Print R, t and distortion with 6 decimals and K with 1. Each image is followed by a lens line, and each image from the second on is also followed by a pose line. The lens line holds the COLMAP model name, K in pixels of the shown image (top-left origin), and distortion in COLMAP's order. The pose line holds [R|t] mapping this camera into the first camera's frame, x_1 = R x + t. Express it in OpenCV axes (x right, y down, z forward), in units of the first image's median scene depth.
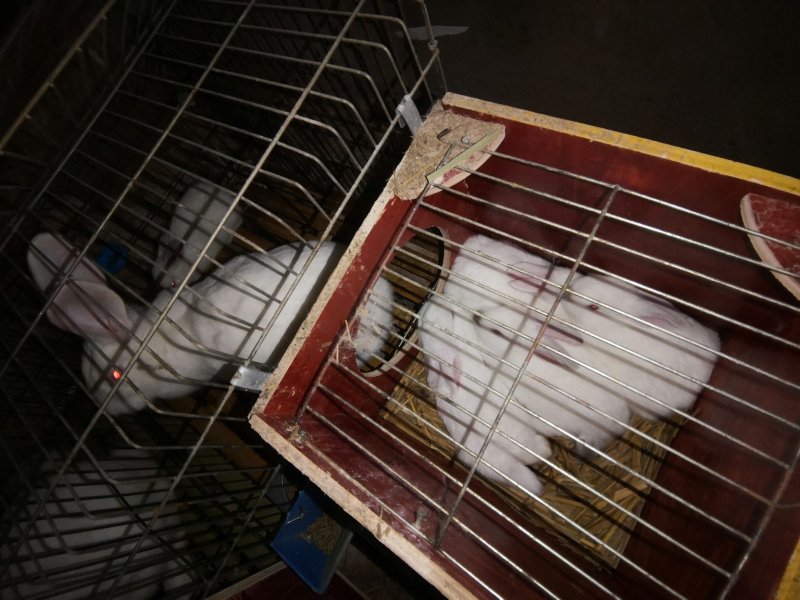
lens RADIAL K [[397.1, 0, 400.0], [0, 397.1, 300.0], [0, 0, 1]] dist [0.030351, -0.027214]
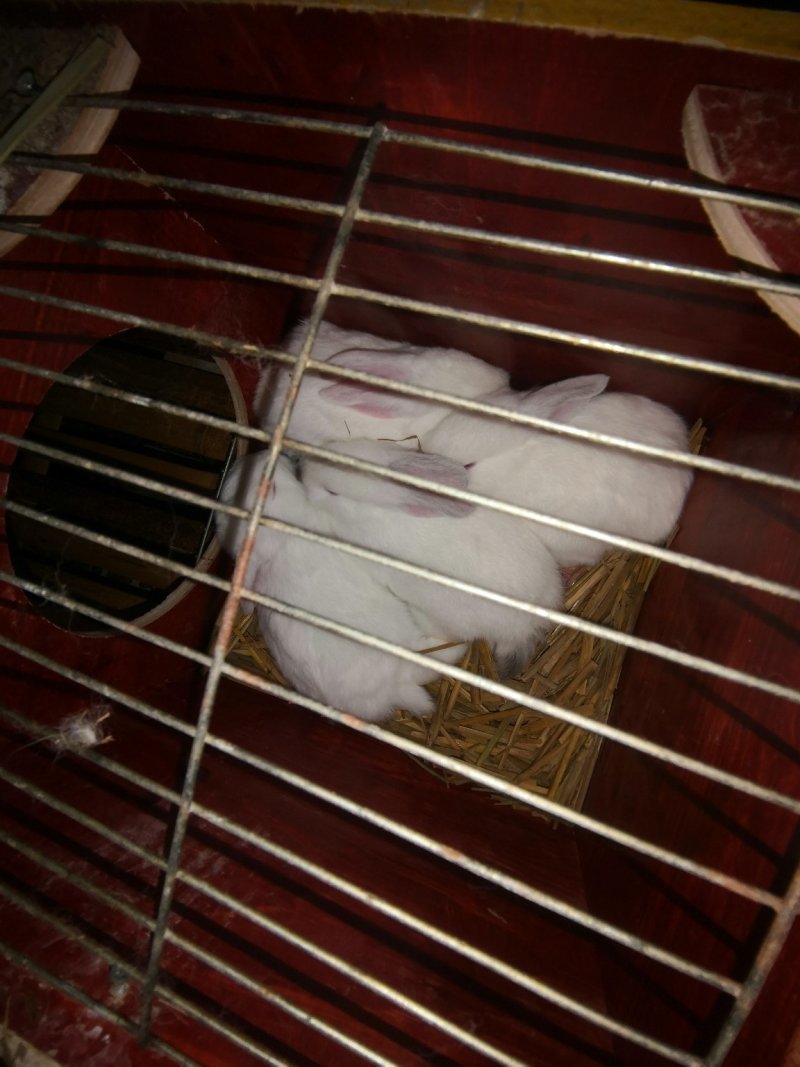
lens RADIAL K [[529.7, 0, 400.0], [0, 529.7, 533.5], [0, 0, 1]] dist [0.030351, -0.027214]
pose [[0.970344, -0.224347, 0.090003, 0.421715], [0.200085, 0.954359, 0.221733, -0.030229], [-0.135640, -0.197149, 0.970945, 0.428088]]
